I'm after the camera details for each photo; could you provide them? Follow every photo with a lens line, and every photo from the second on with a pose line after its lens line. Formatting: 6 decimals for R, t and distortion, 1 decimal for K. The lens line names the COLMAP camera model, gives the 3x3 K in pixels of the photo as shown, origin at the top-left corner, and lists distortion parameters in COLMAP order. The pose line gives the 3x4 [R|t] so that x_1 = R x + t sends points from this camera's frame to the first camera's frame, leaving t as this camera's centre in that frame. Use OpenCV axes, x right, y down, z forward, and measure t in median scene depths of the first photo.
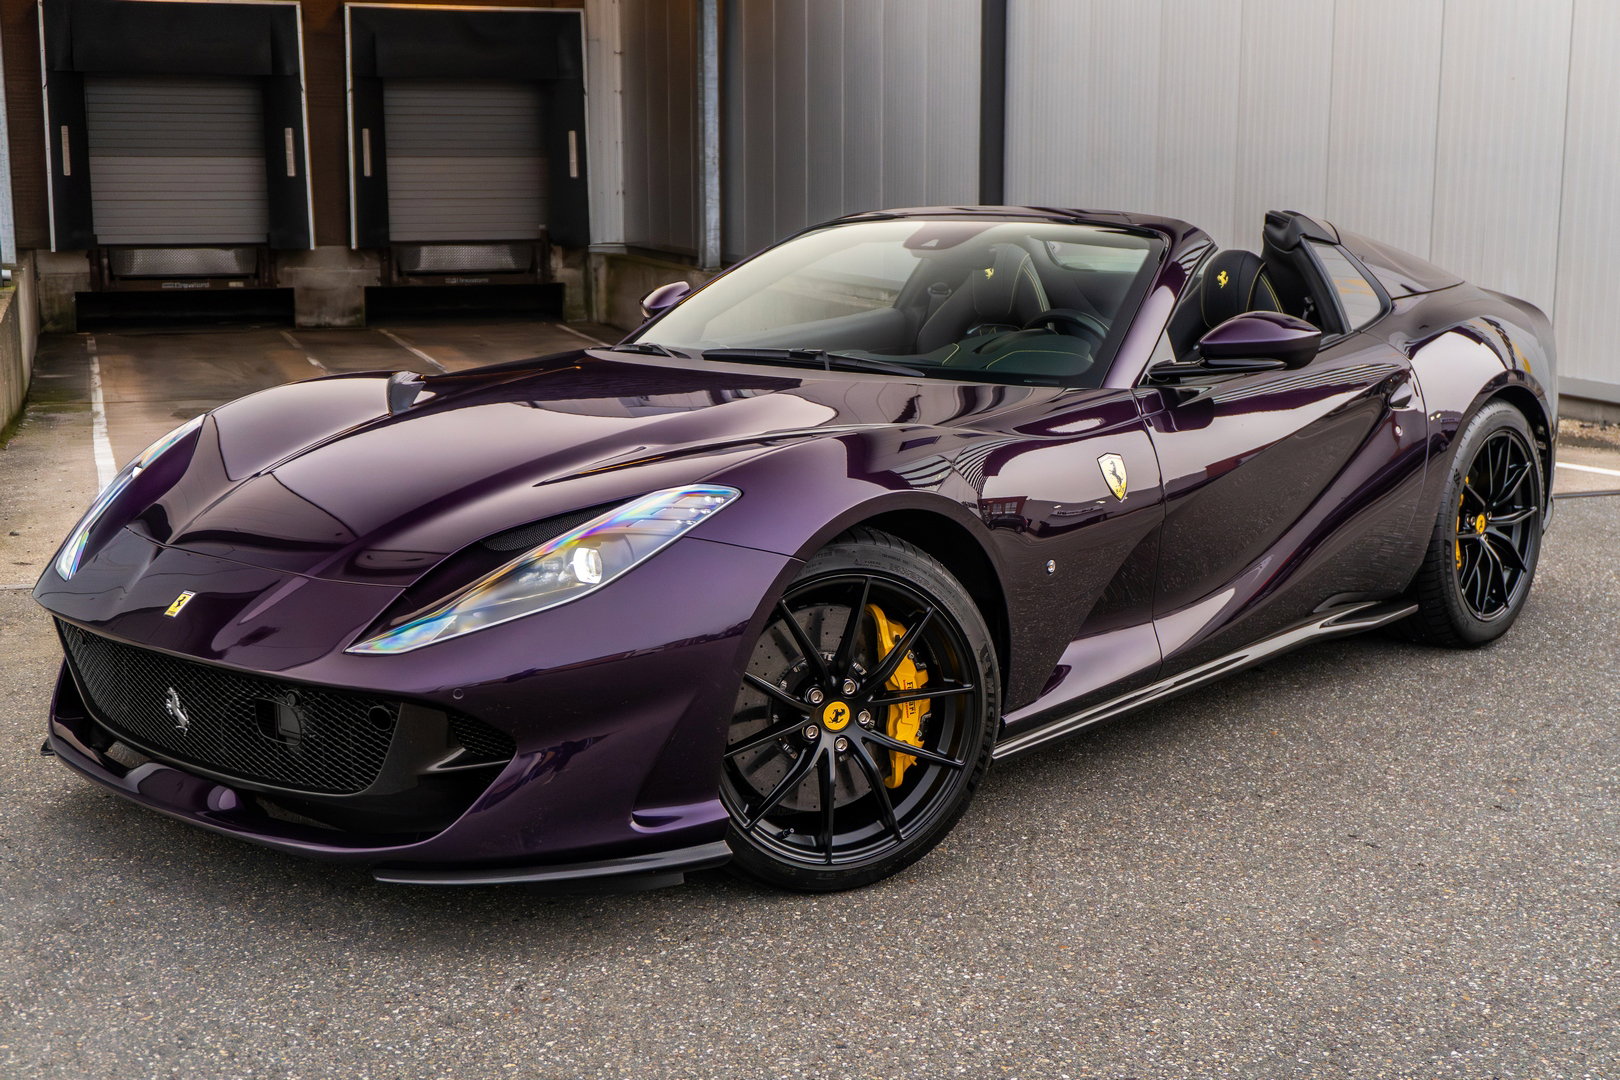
lens RADIAL K [[2073.9, 0, 809.3], [0, 2073.9, 514.9], [0, 0, 1]] dist [-0.004394, 0.012835]
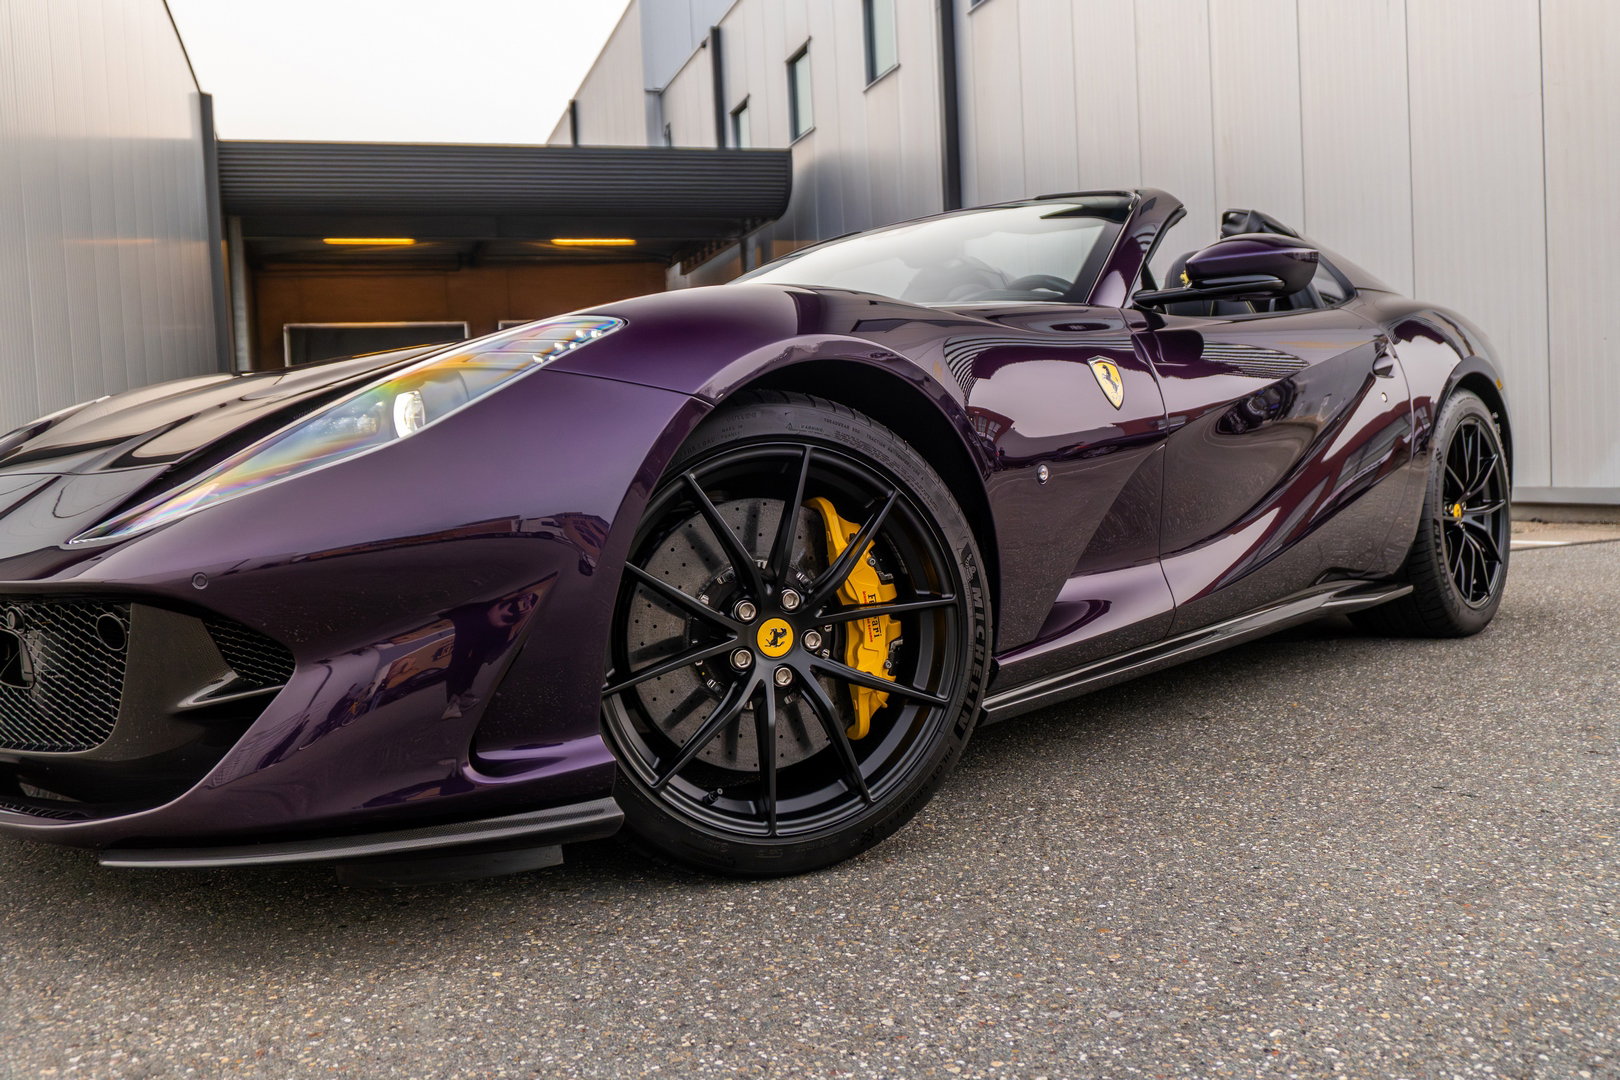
lens RADIAL K [[1398.0, 0, 810.0], [0, 1398.0, 540.0], [0, 0, 1]] dist [-0.041084, -0.004712]
pose [[0.998555, -0.047520, -0.025099, 0.040026], [0.044408, 0.992644, -0.112631, 0.118902], [0.030267, 0.111353, 0.993320, 0.488767]]
